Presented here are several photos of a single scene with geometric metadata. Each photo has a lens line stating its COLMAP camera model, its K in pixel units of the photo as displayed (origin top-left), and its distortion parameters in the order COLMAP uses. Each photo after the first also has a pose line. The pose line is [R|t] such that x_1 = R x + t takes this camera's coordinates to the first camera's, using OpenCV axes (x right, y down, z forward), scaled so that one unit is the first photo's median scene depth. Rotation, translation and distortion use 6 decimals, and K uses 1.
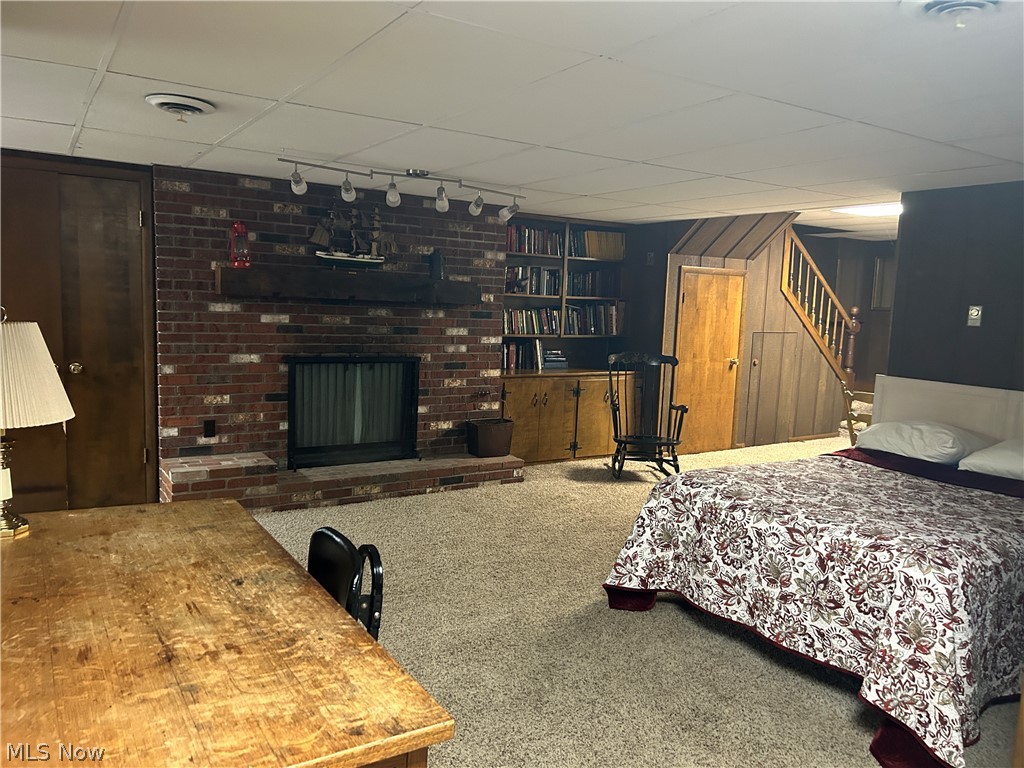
lens RADIAL K [[768.6, 0, 510.9], [0, 768.6, 383.3], [0, 0, 1]] dist [0.006630, 0.001130]
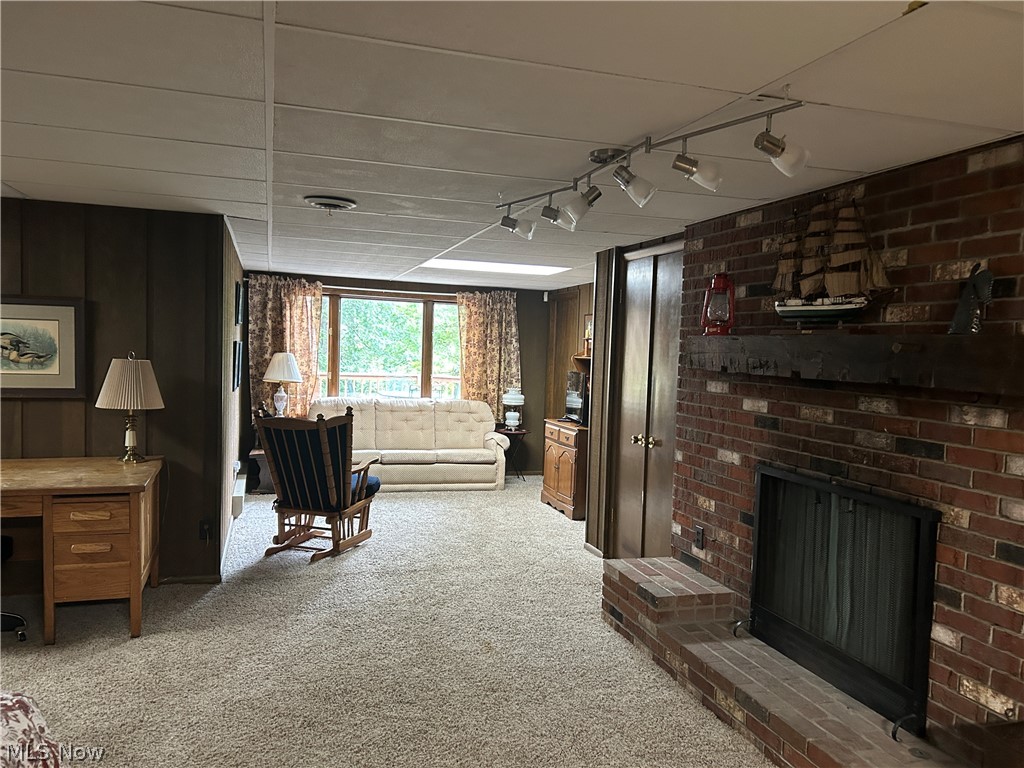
lens RADIAL K [[768.6, 0, 510.2], [0, 768.6, 385.0], [0, 0, 1]] dist [0.006630, 0.001130]
pose [[-0.269529, -0.001629, -0.962991, 0.410702], [-0.148906, 0.988042, 0.040006, -0.096040], [0.951410, 0.154178, -0.266548, 0.962889]]
